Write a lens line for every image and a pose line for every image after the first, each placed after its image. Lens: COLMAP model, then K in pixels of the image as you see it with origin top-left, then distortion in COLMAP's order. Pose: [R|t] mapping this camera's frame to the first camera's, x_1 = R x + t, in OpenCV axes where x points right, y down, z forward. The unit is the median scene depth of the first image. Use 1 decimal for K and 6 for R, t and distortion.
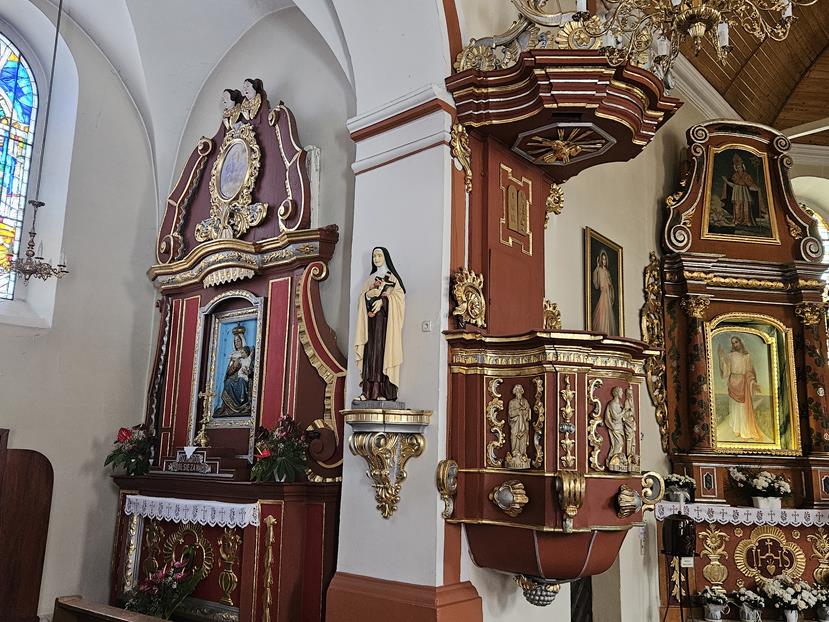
lens RADIAL K [[744.7, 0, 414.4], [0, 744.7, 315.3], [0, 0, 1]] dist [0.063672, -0.046126]
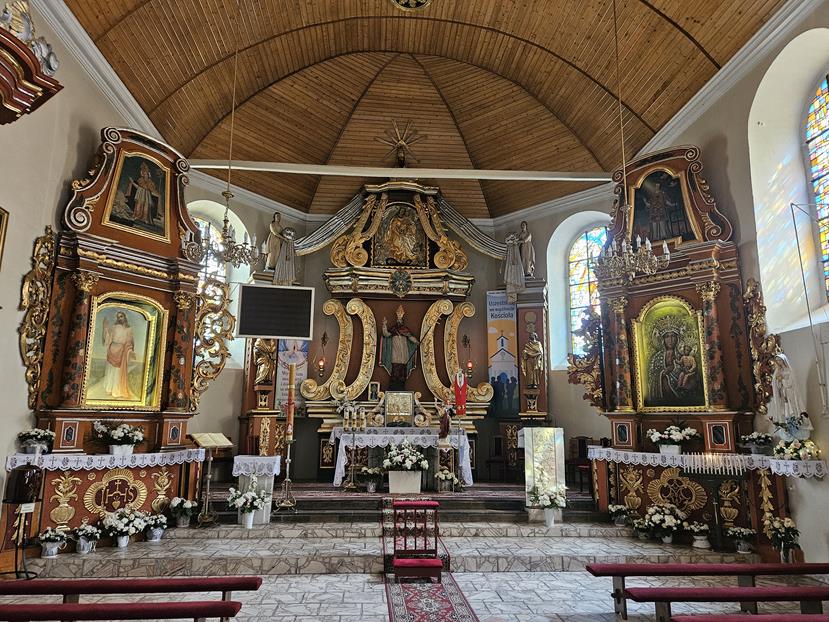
lens RADIAL K [[580.9, 0, 412.0], [0, 580.9, 313.1], [0, 0, 1]] dist [0.057985, -0.045552]
pose [[0.712009, 0.114705, 0.692738, 0.161119], [-0.123032, 0.991684, -0.037751, 0.012878], [-0.691307, -0.058350, 0.720201, 0.015674]]
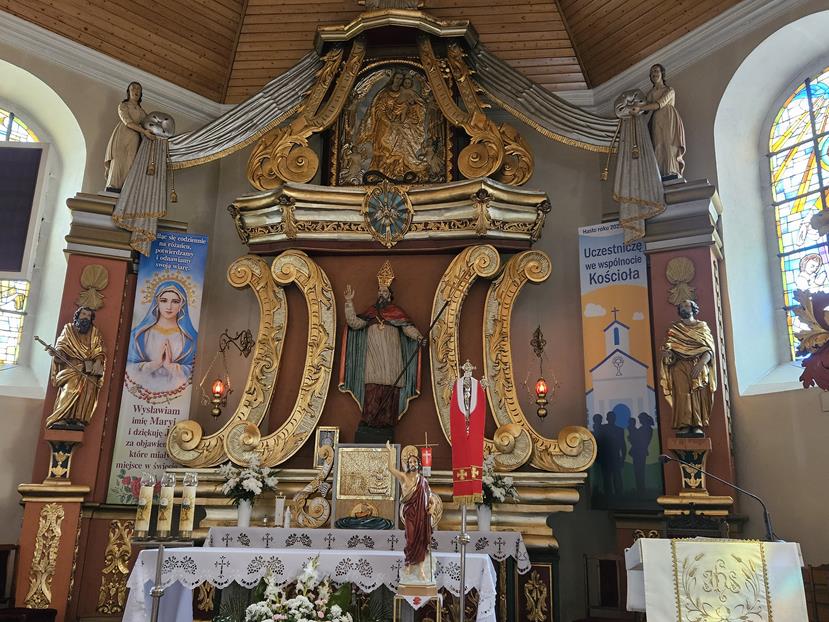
lens RADIAL K [[744.7, 0, 413.2], [0, 744.7, 314.7], [0, 0, 1]] dist [0.063672, -0.046126]
pose [[0.819684, 0.147736, 0.553437, 0.975801], [-0.109180, 0.988751, -0.102234, 0.127538], [-0.562315, 0.023375, 0.826593, 0.521936]]
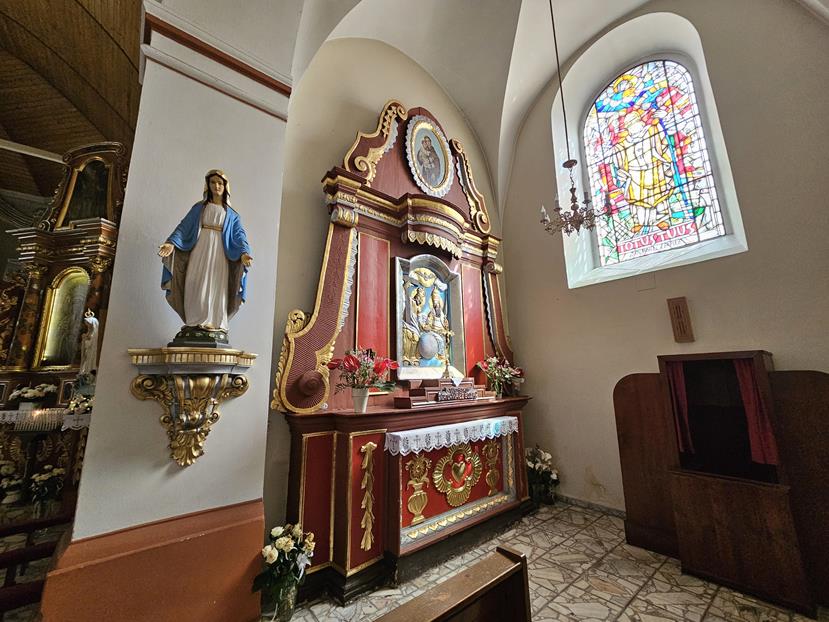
lens RADIAL K [[335.6, 0, 410.1], [0, 335.6, 311.1], [0, 0, 1]] dist [-0.009986, 0.000262]
pose [[0.166980, 0.160837, 0.972753, 0.893345], [-0.162345, 0.977624, -0.133775, -0.068557], [-0.972503, -0.135584, 0.189355, -0.456823]]
